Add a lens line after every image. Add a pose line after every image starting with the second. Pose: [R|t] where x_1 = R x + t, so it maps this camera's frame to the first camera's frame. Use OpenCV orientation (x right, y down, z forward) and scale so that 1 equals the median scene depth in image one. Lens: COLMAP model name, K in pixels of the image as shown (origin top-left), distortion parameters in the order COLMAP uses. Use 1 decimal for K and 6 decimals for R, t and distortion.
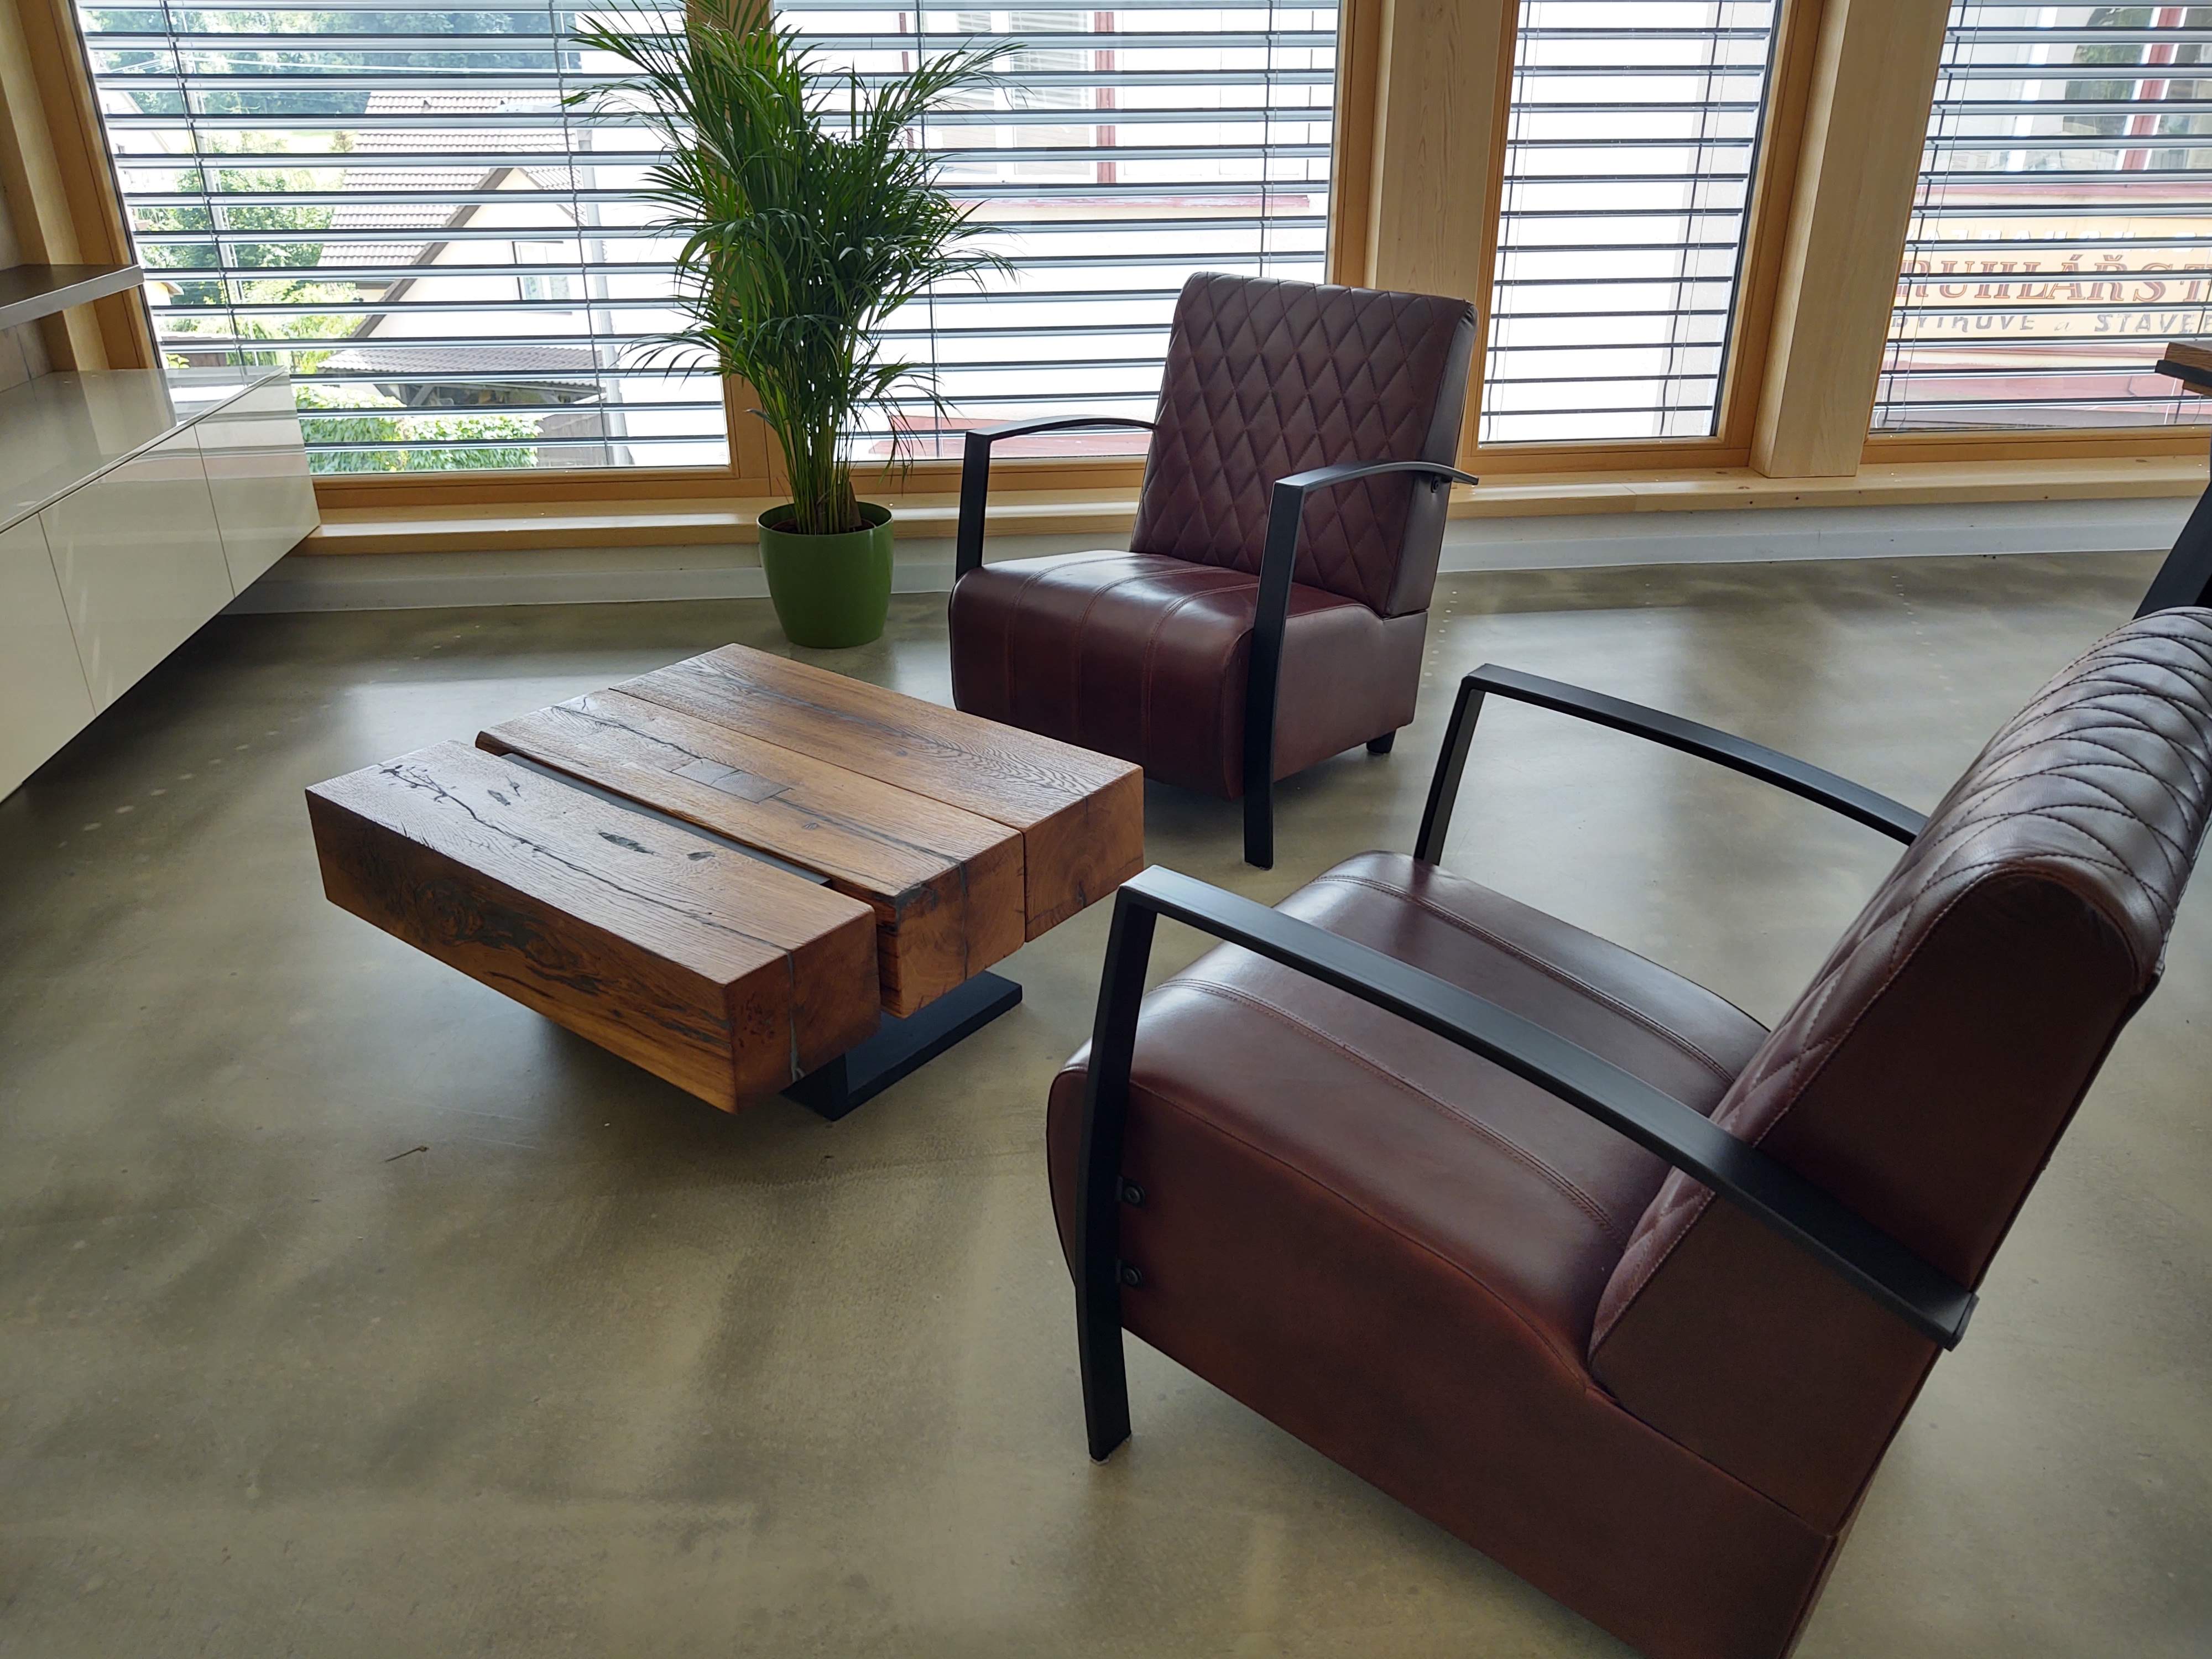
lens RADIAL K [[1682.3, 0, 1106.0], [0, 1682.3, 829.5], [0, 0, 1]] dist [0.007331, 0.008262]
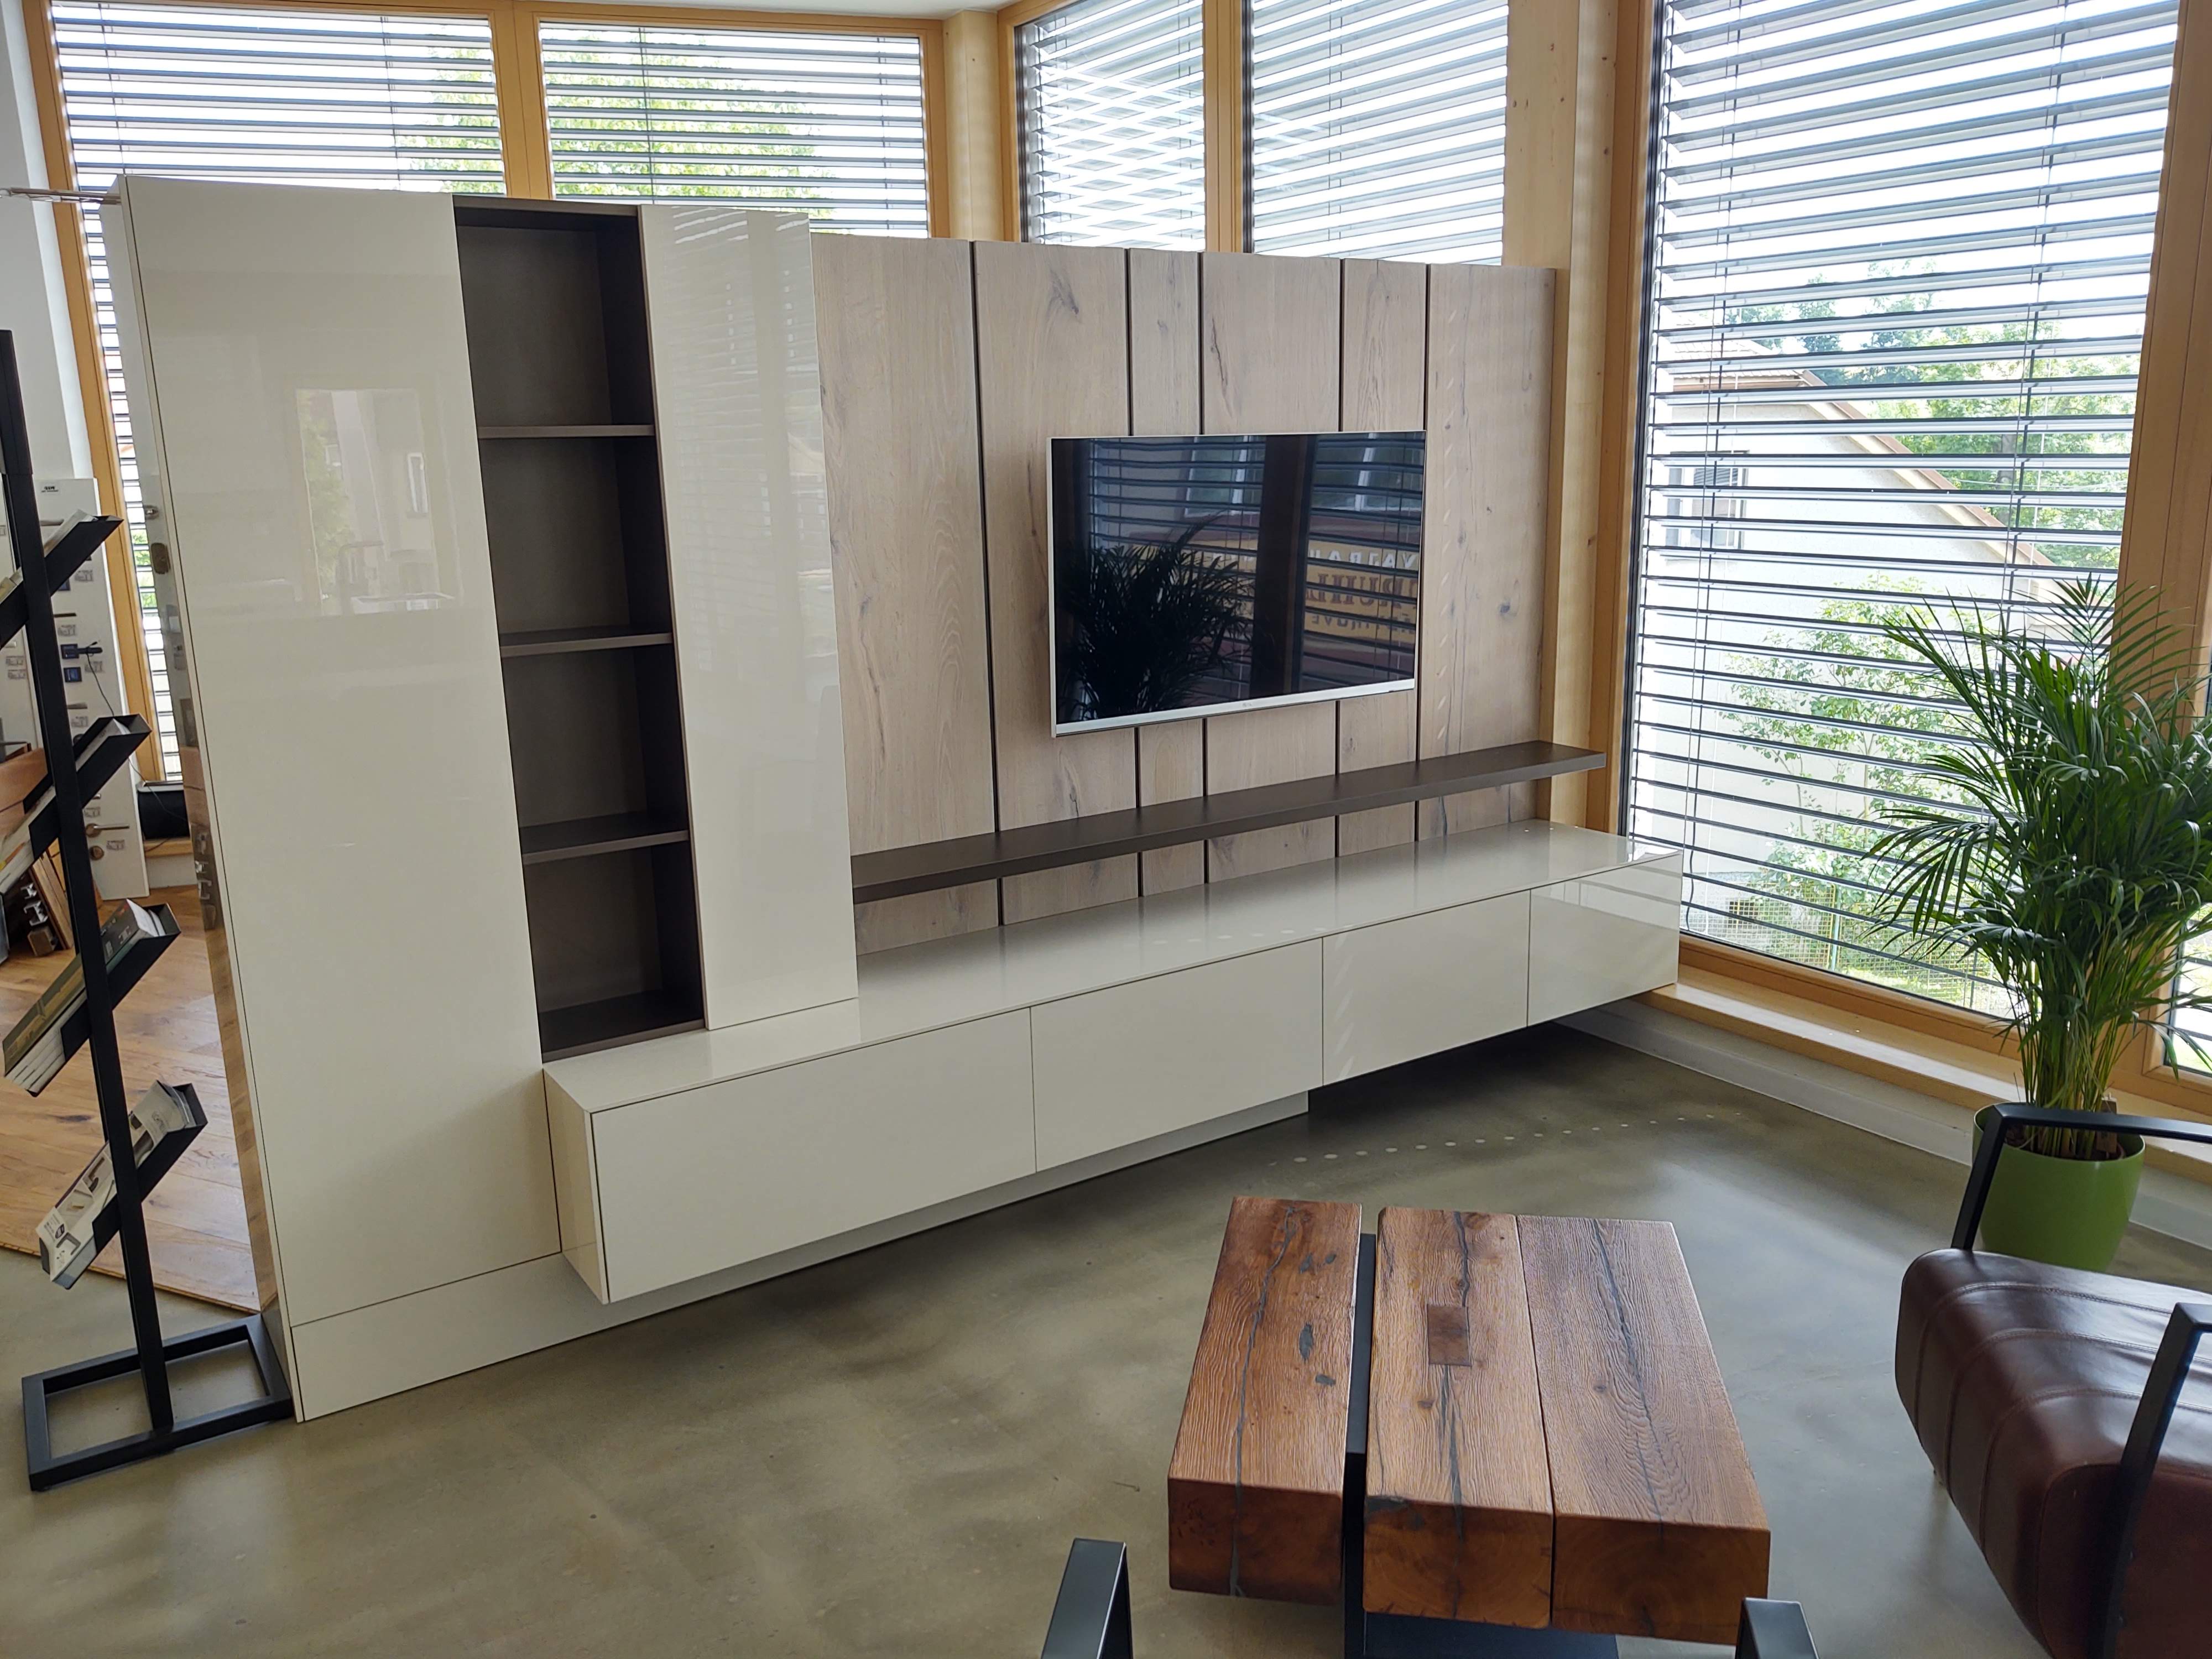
lens RADIAL K [[1682.3, 0, 1106.0], [0, 1682.3, 829.5], [0, 0, 1]] dist [0.007331, 0.008262]
pose [[0.459383, 0.189917, -0.867697, 0.342596], [-0.362039, 0.932081, 0.012336, -0.162961], [0.811107, 0.308473, 0.496940, 0.103679]]
